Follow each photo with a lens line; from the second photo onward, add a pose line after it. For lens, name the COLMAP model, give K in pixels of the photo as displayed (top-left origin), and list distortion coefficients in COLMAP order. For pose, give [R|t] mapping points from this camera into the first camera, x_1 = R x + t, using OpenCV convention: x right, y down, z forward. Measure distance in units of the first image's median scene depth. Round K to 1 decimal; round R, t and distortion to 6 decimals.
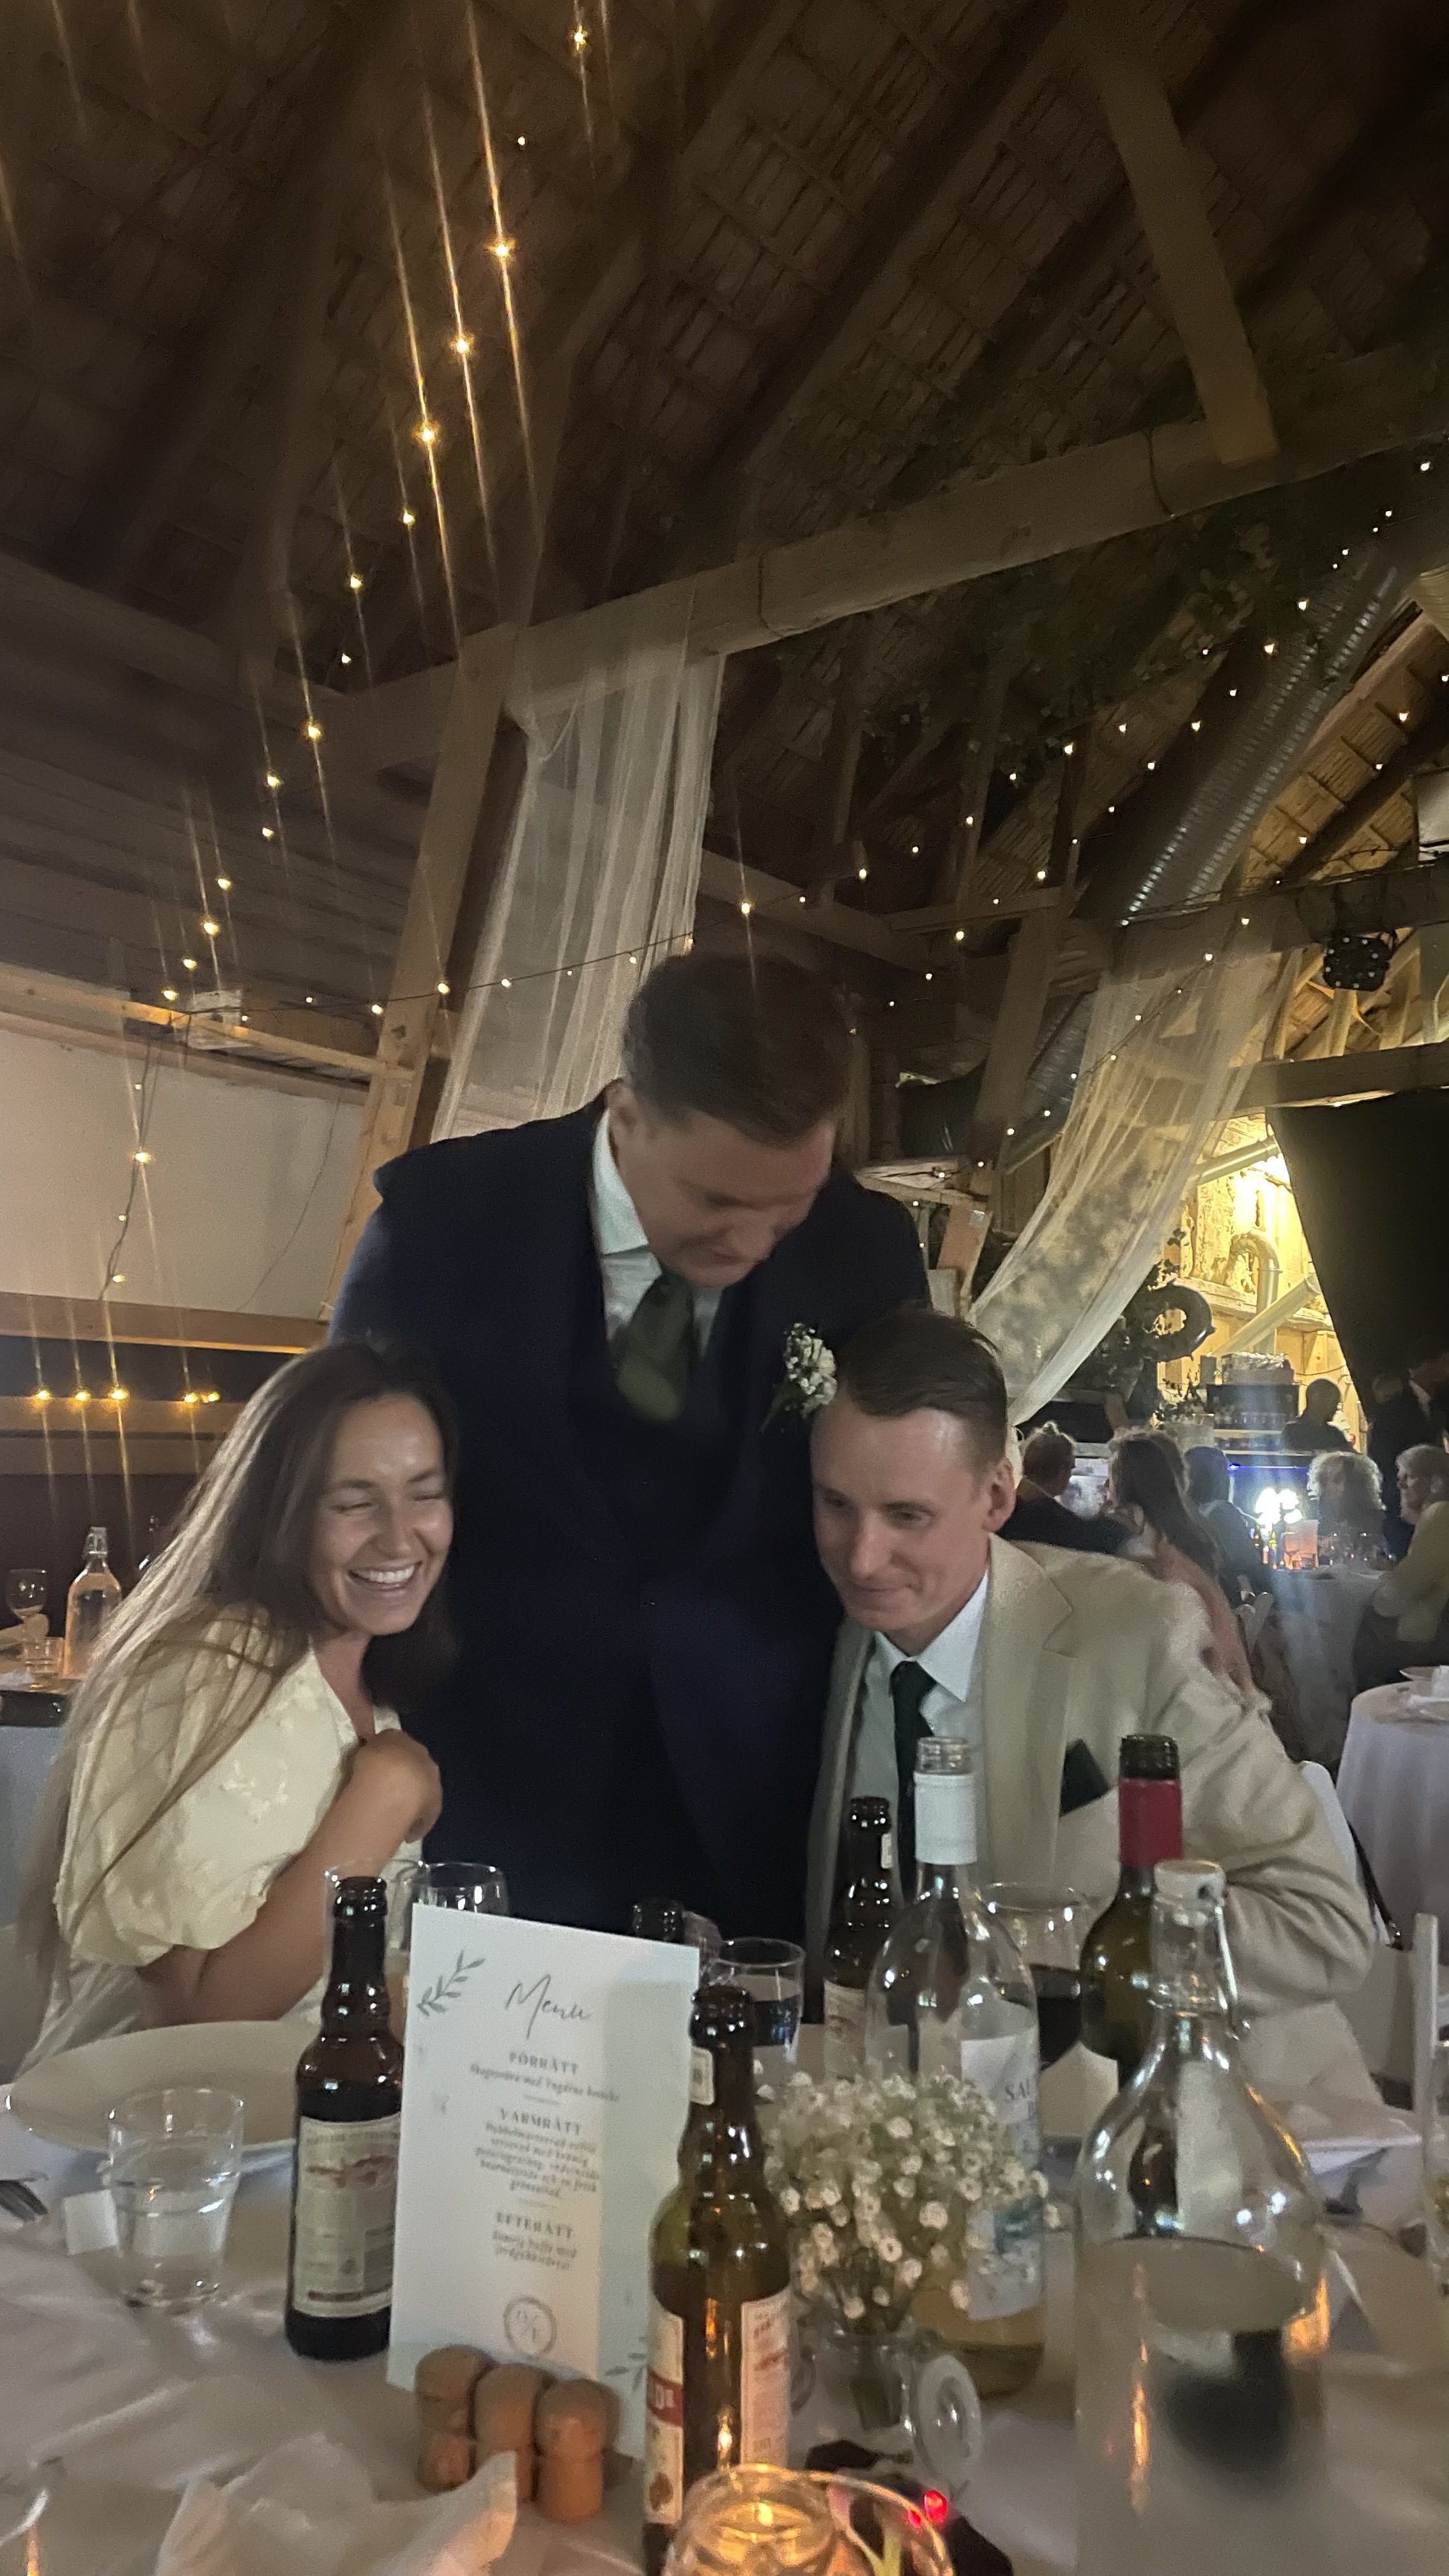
lens RADIAL K [[1973.7, 0, 707.0], [0, 1973.7, 1302.5], [0, 0, 1]] dist [0.066571, -0.041556]
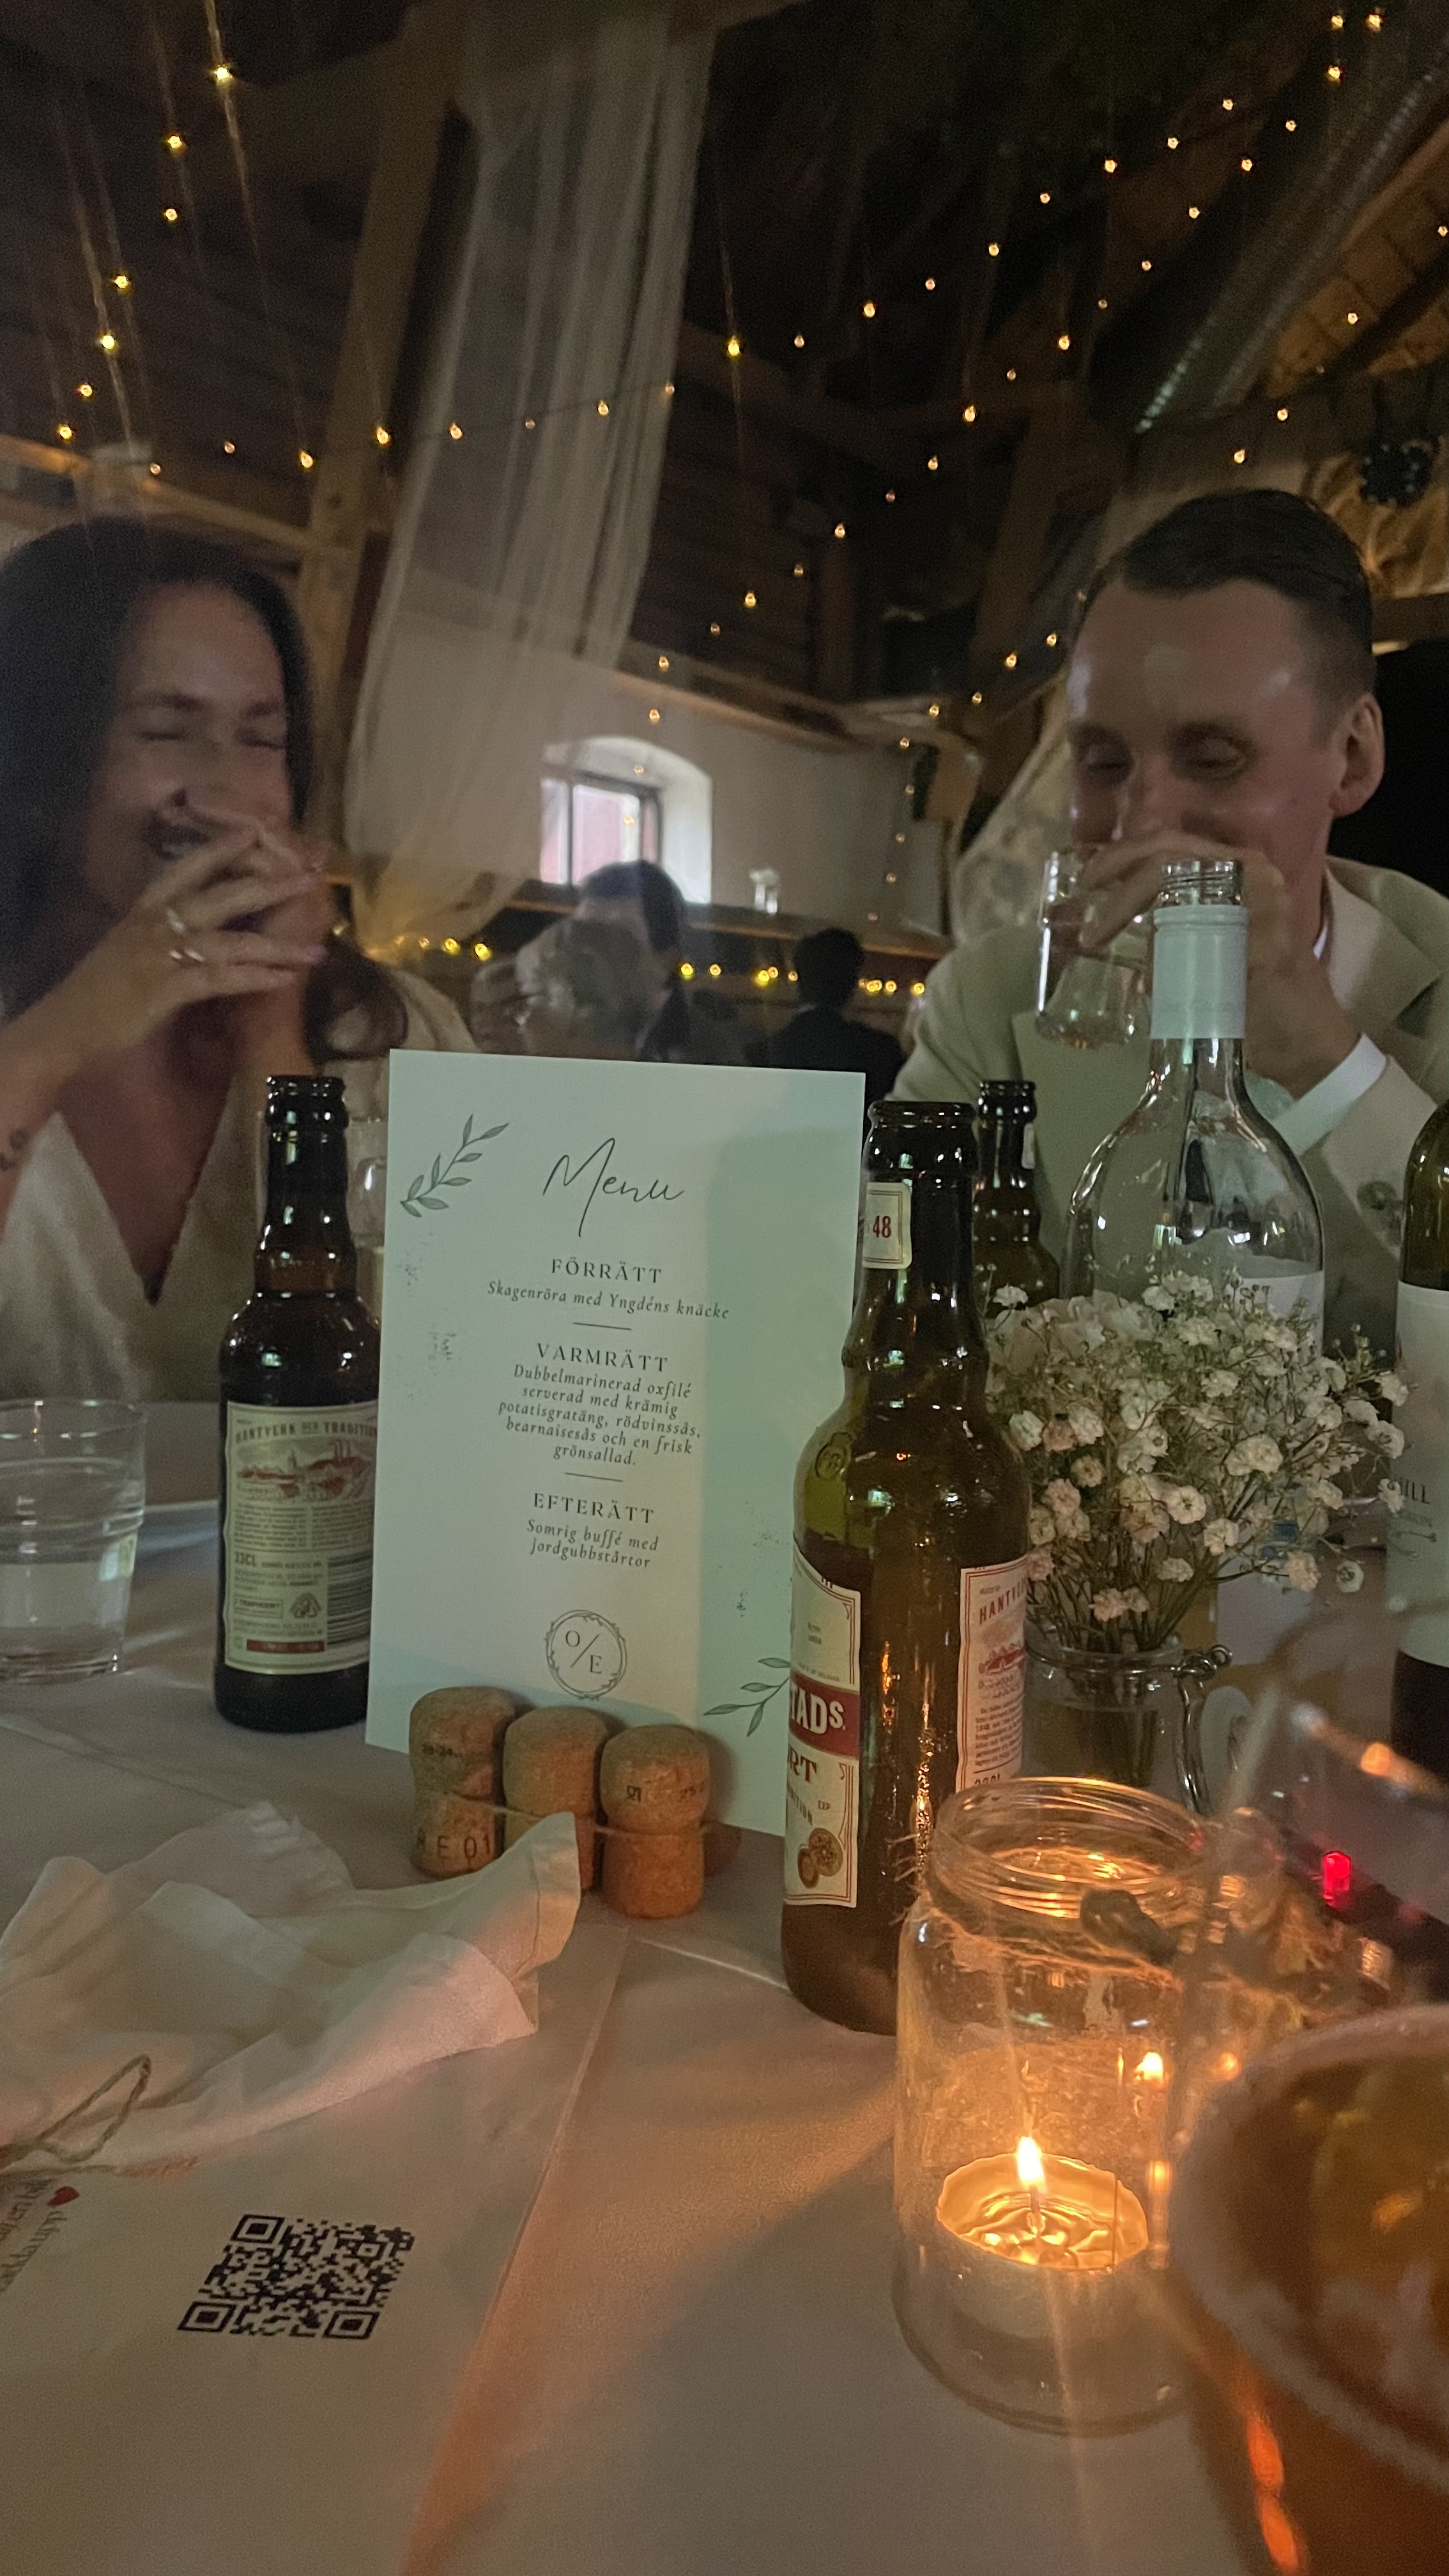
lens RADIAL K [[1973.7, 0, 736.2], [0, 1973.7, 1272.2], [0, 0, 1]] dist [0.066571, -0.041556]
pose [[0.999116, 0.008916, 0.041091, -0.060228], [-0.015880, 0.984895, 0.172422, 0.248438], [-0.038933, -0.172922, 0.984166, 0.345105]]
